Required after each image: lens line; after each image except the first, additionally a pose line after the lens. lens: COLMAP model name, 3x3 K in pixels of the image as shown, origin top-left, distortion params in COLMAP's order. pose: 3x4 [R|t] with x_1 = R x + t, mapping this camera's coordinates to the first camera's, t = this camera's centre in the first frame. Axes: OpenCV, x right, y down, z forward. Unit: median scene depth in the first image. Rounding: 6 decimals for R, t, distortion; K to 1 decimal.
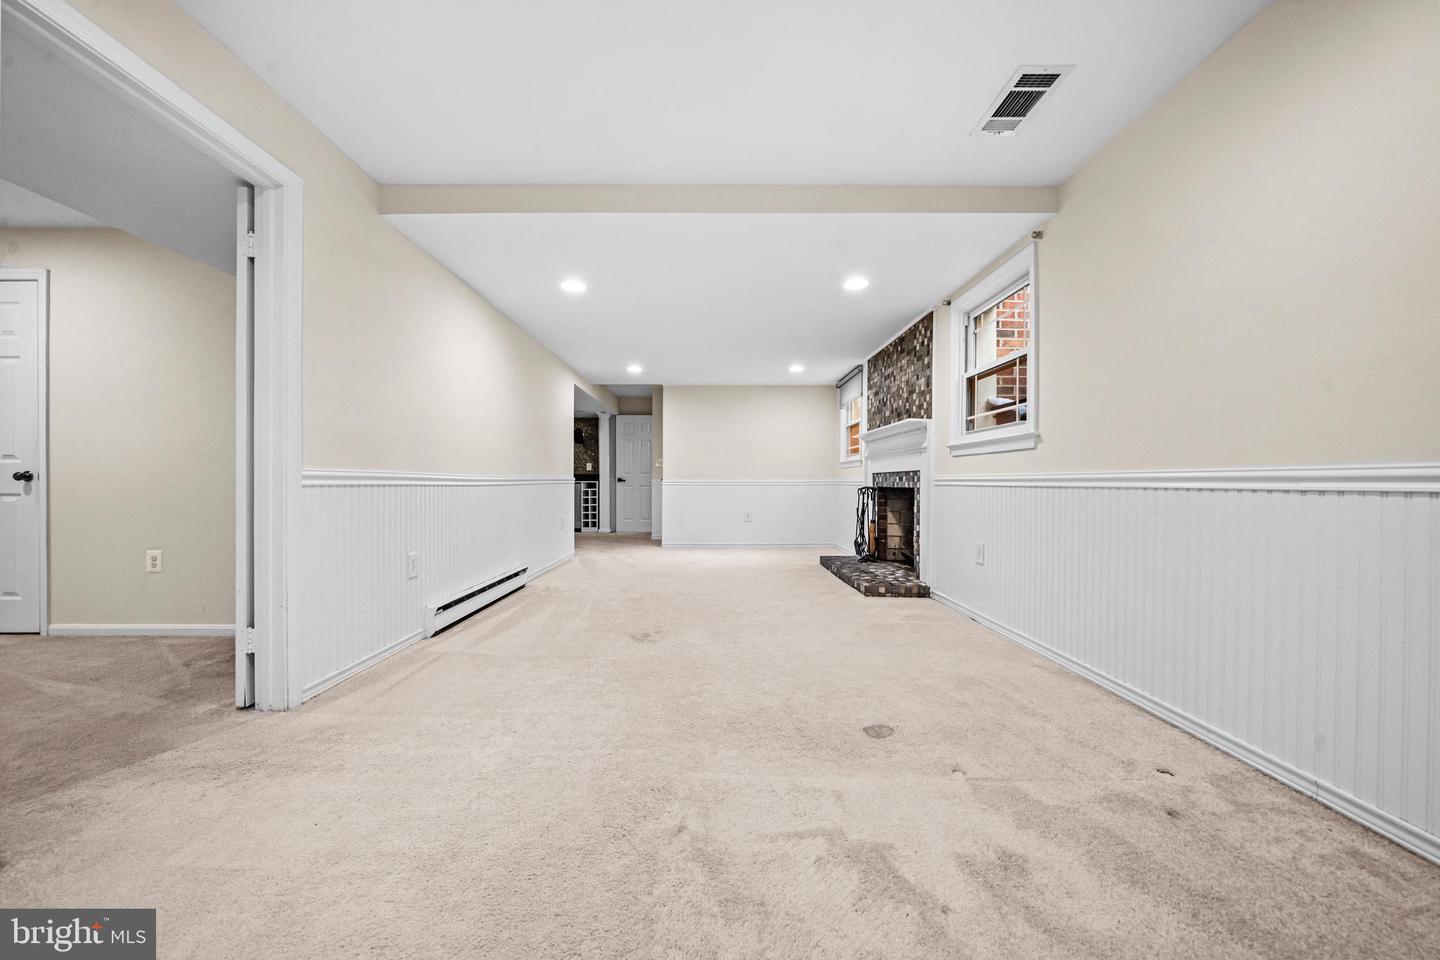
lens RADIAL K [[489.4, 0, 715.7], [0, 489.4, 483.5], [0, 0, 1]] dist [-0.004469, -0.000325]
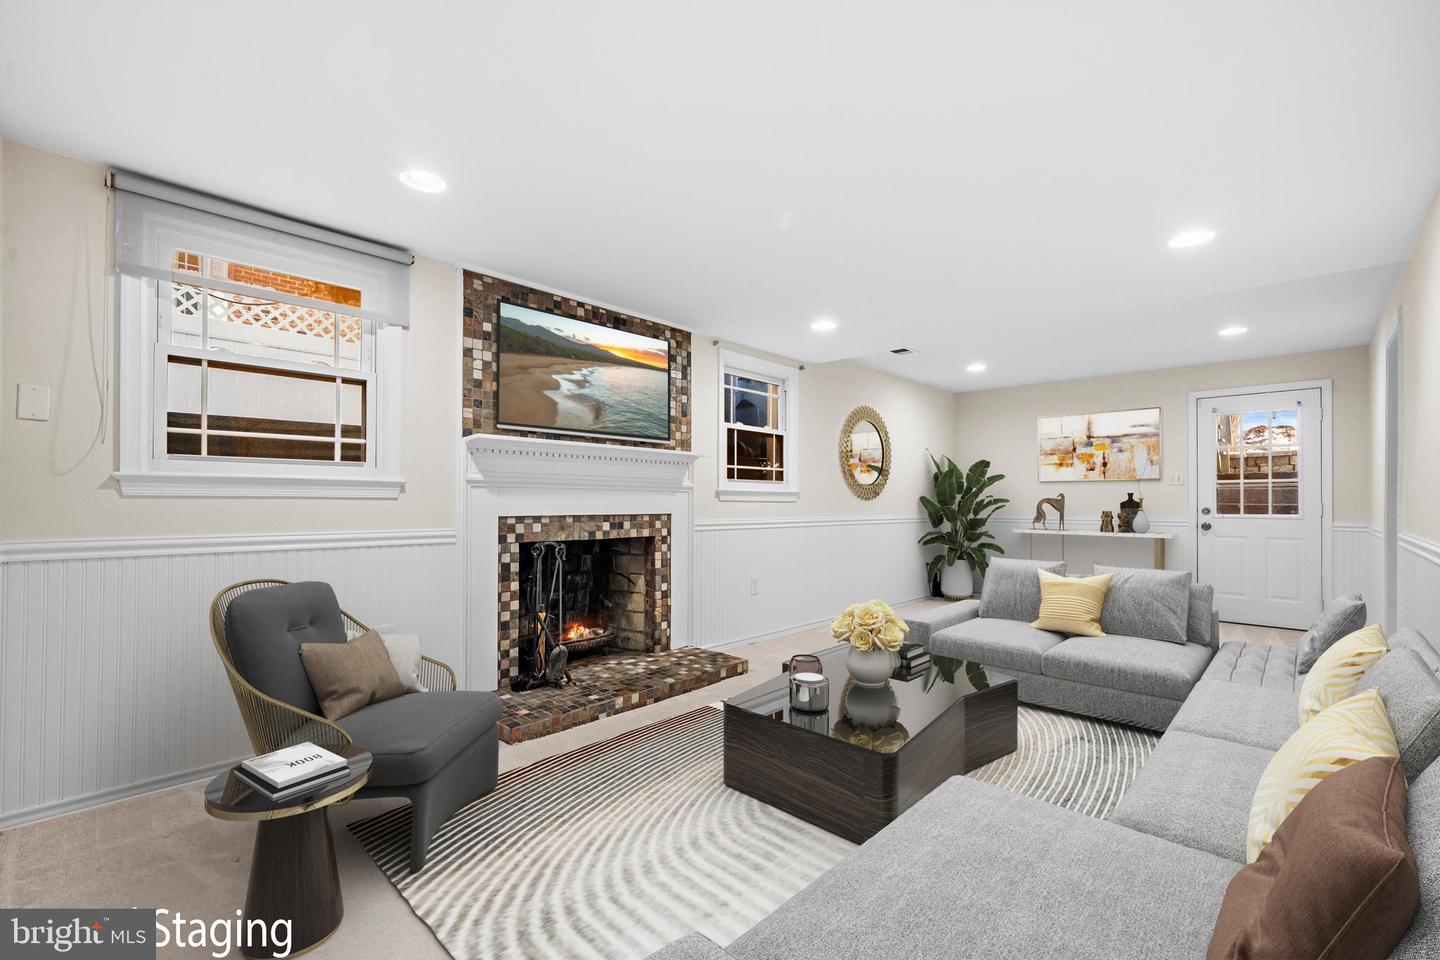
lens RADIAL K [[614.1, 0, 711.1], [0, 614.1, 491.4], [0, 0, 1]] dist [-0.000087, 0.000058]
pose [[-0.710932, 0.003107, 0.703254, -0.406359], [-0.006323, 0.999922, -0.010809, -0.063841], [-0.703232, -0.012131, -0.710857, 1.997772]]
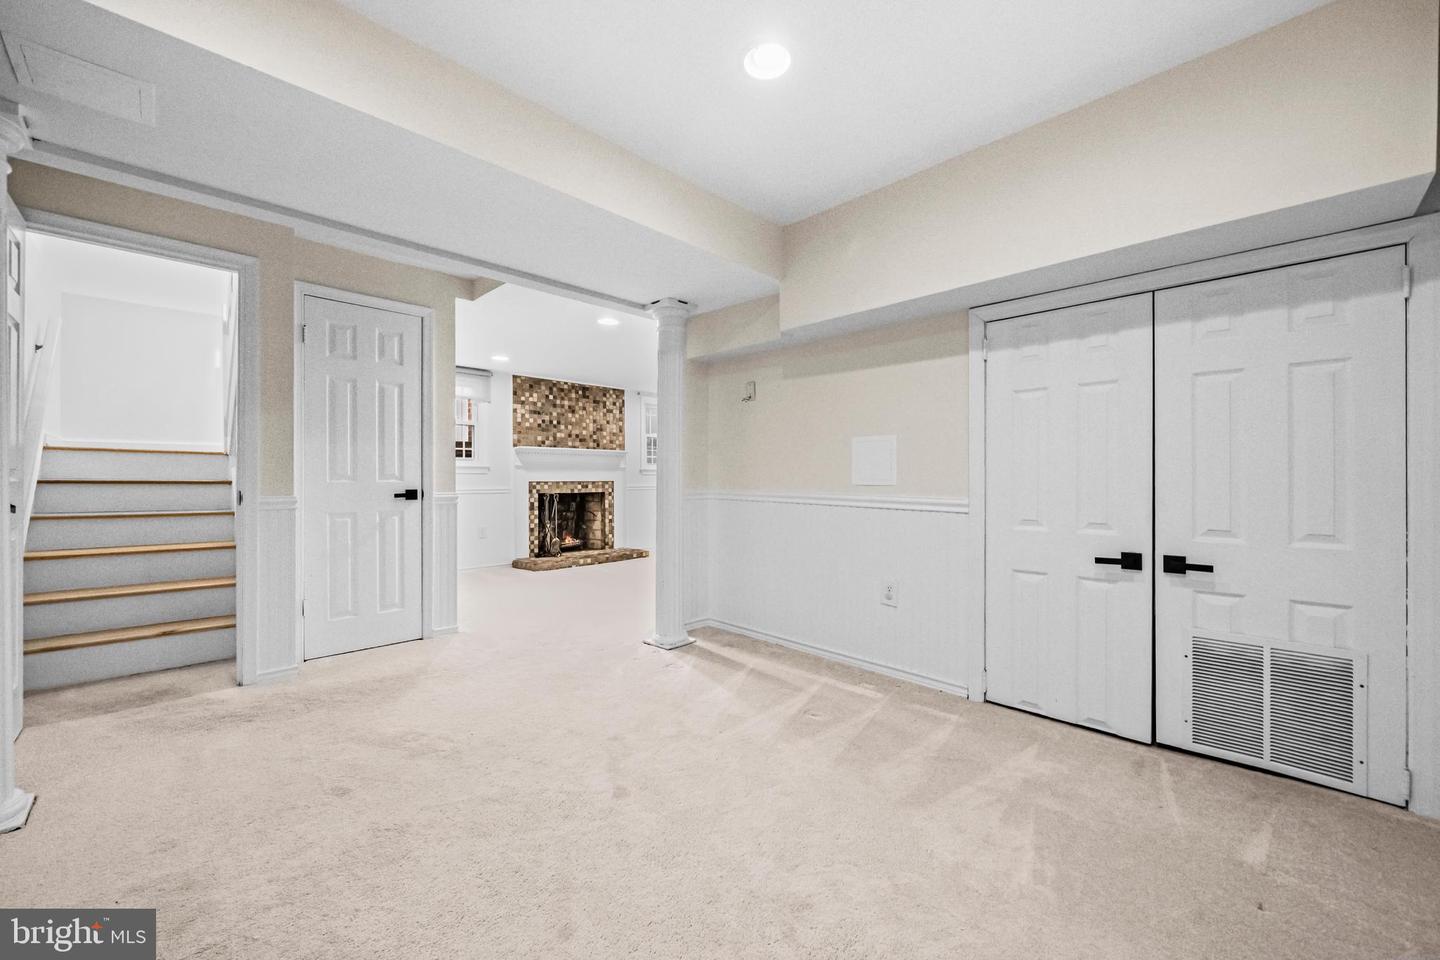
lens RADIAL K [[571.3, 0, 722.2], [0, 571.3, 479.1], [0, 0, 1]] dist [-0.004104, -0.000105]
pose [[-0.710663, -0.007579, 0.703492, -1.398017], [-0.003133, 0.999966, 0.007608, -0.058978], [-0.703526, 0.003202, -0.710662, 2.500236]]
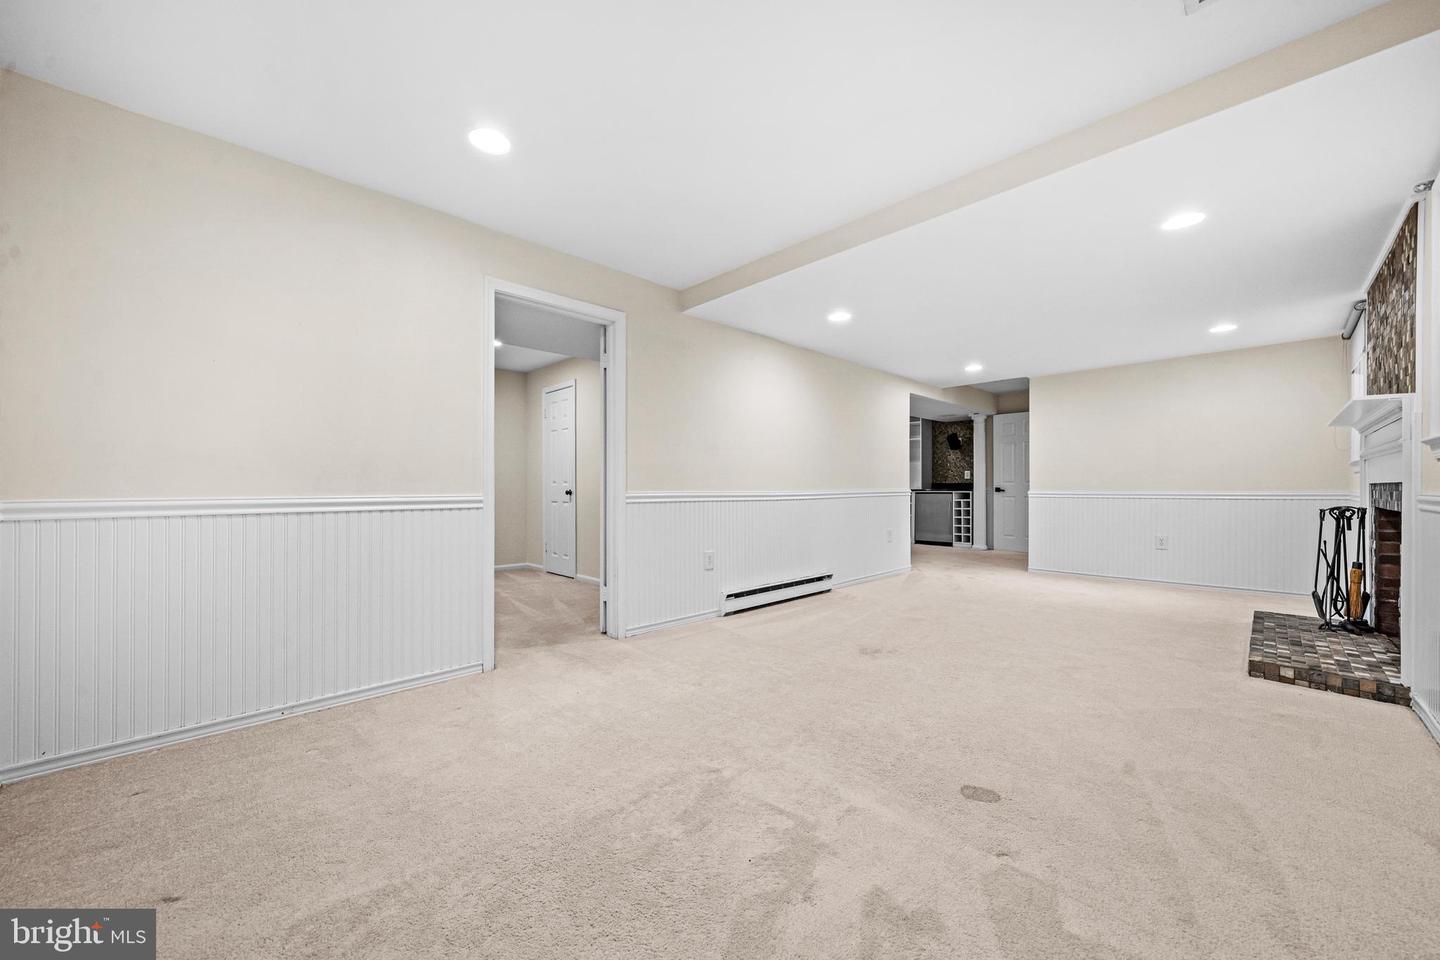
lens RADIAL K [[526.8, 0, 719.2], [0, 526.8, 487.9], [0, 0, 1]] dist [-0.006287, 0.000267]
pose [[0.700083, -0.002250, -0.714058, 0.351312], [0.000230, 0.999996, -0.002926, -0.022517], [0.714061, 0.001885, 0.700081, -0.000924]]
